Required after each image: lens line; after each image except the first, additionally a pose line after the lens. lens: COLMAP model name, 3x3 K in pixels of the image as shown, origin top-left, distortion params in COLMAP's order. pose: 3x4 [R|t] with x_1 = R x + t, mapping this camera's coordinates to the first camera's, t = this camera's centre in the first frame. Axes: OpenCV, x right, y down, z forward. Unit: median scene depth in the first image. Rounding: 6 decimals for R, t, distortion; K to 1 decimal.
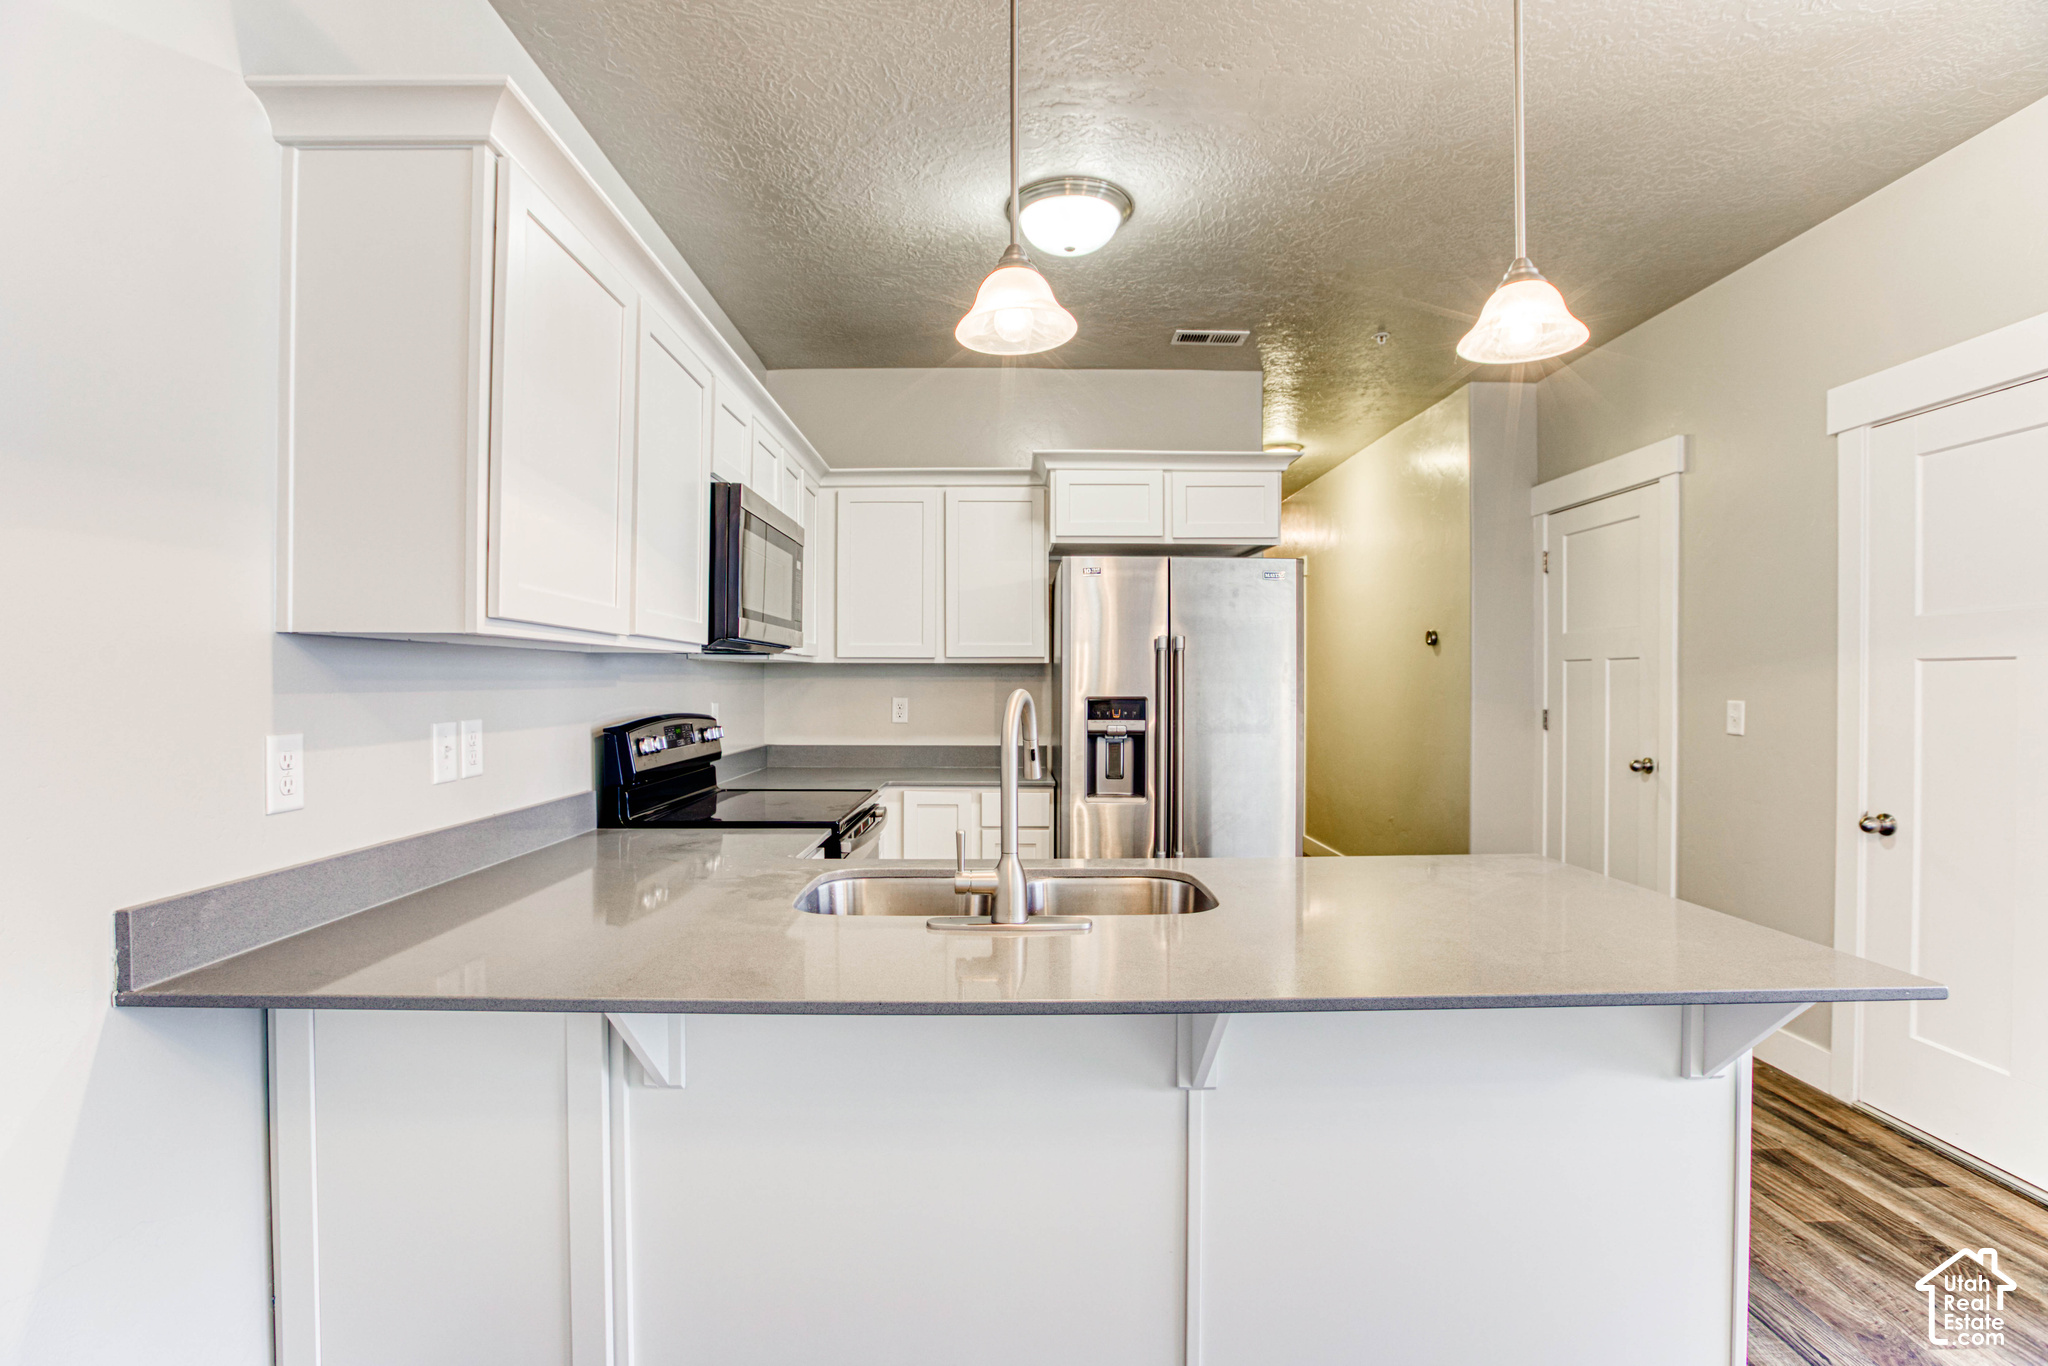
lens RADIAL K [[960.4, 0, 1020.1], [0, 960.4, 688.6], [0, 0, 1]] dist [0.003256, 0.002268]
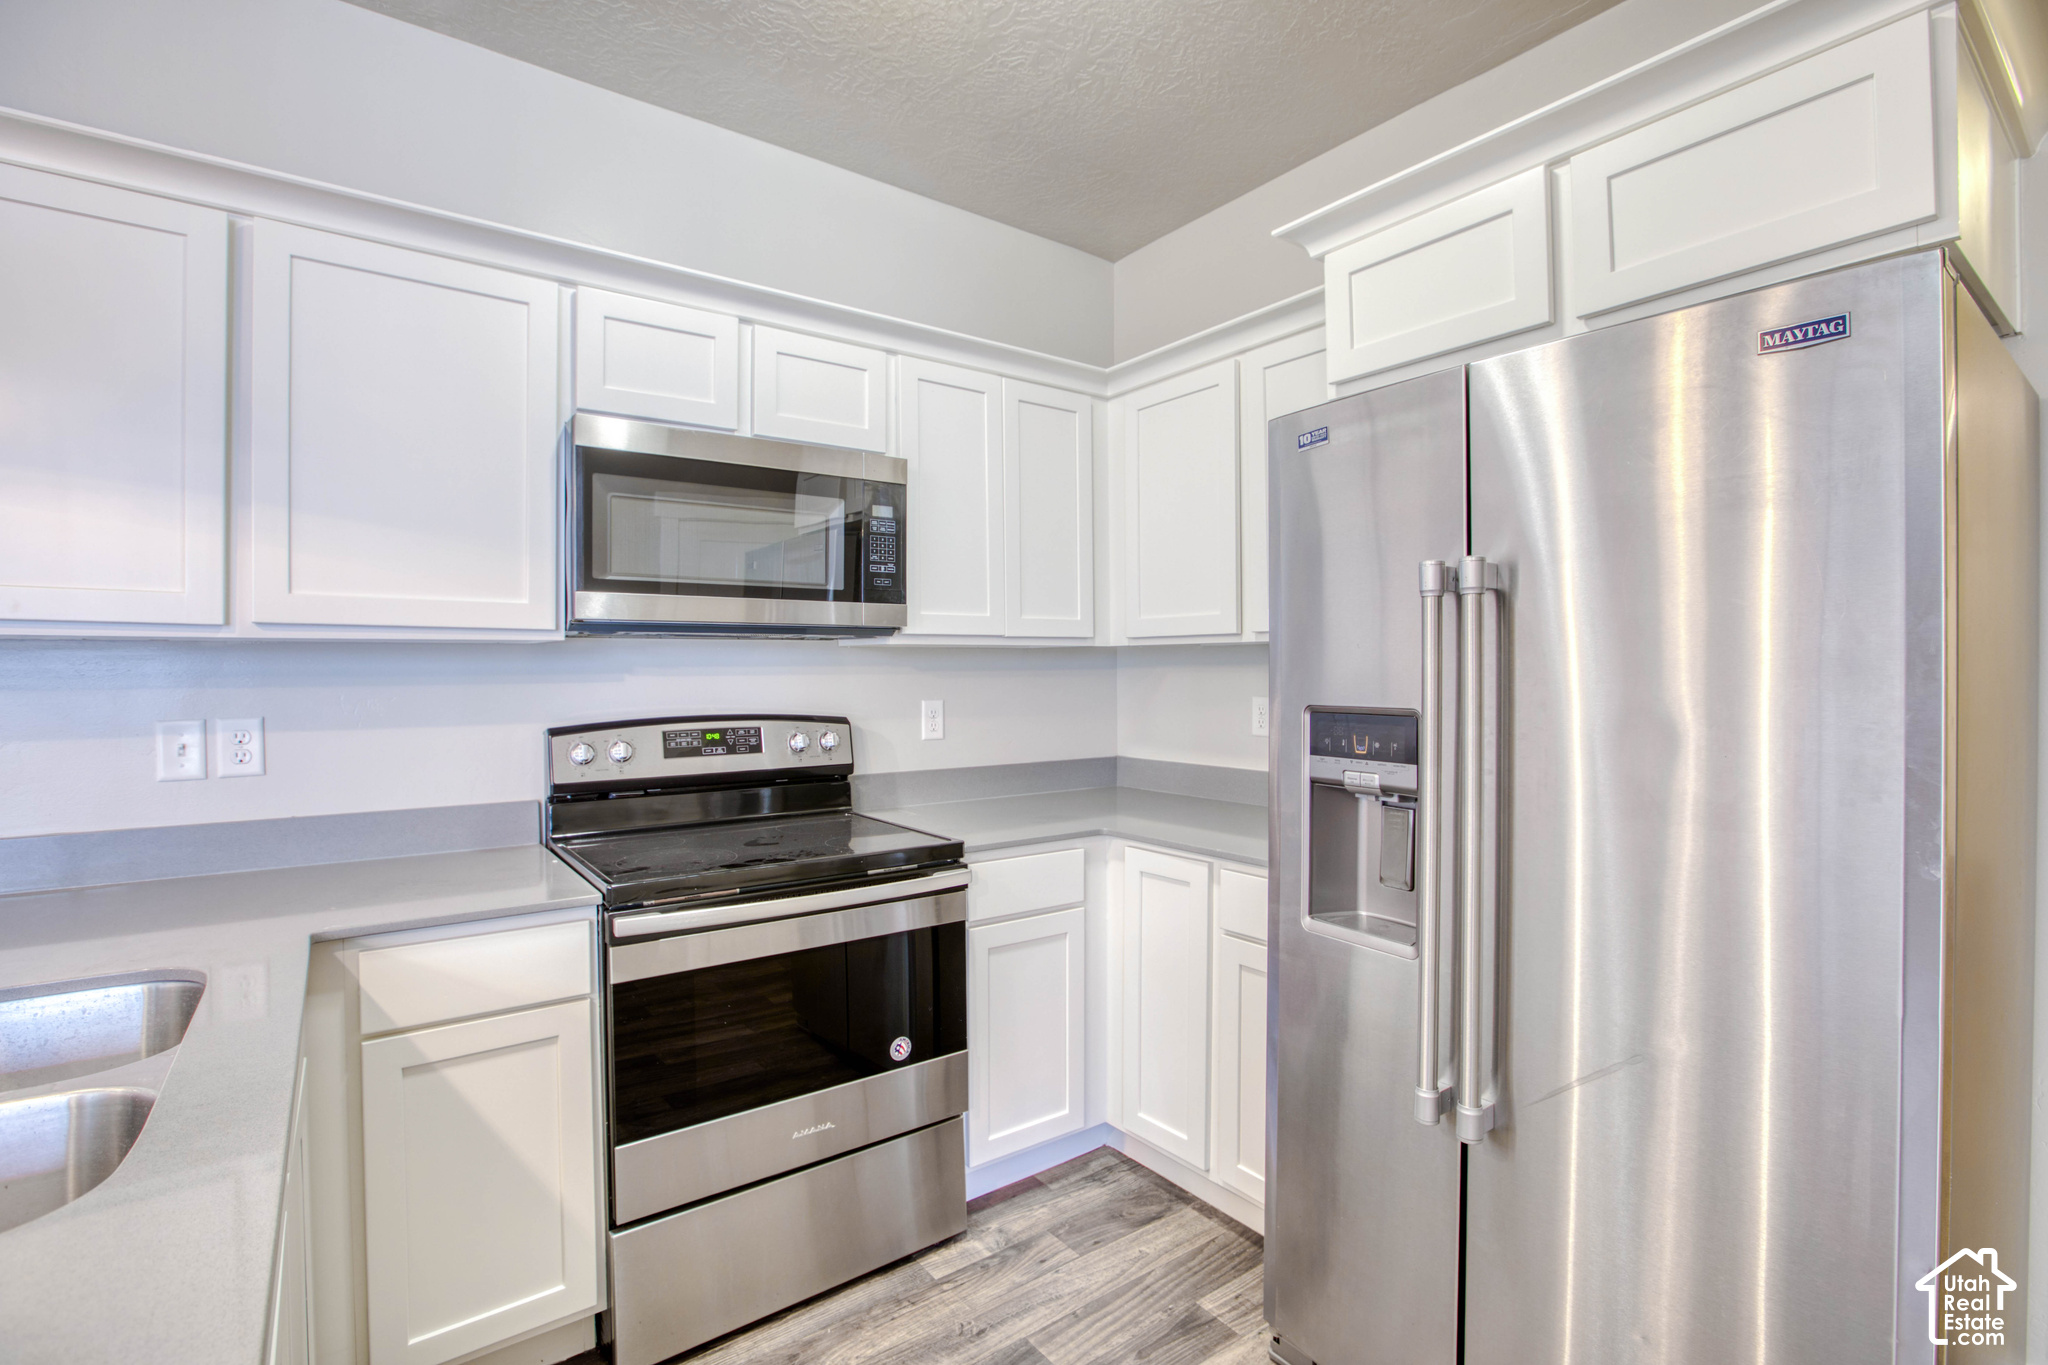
lens RADIAL K [[960.4, 0, 1022.3], [0, 960.4, 666.6], [0, 0, 1]] dist [0.003256, 0.002268]
pose [[0.566926, -0.005759, -0.823749, 0.397644], [-0.001021, 0.999970, -0.007694, -0.007758], [0.823768, 0.005203, 0.566903, 0.640532]]
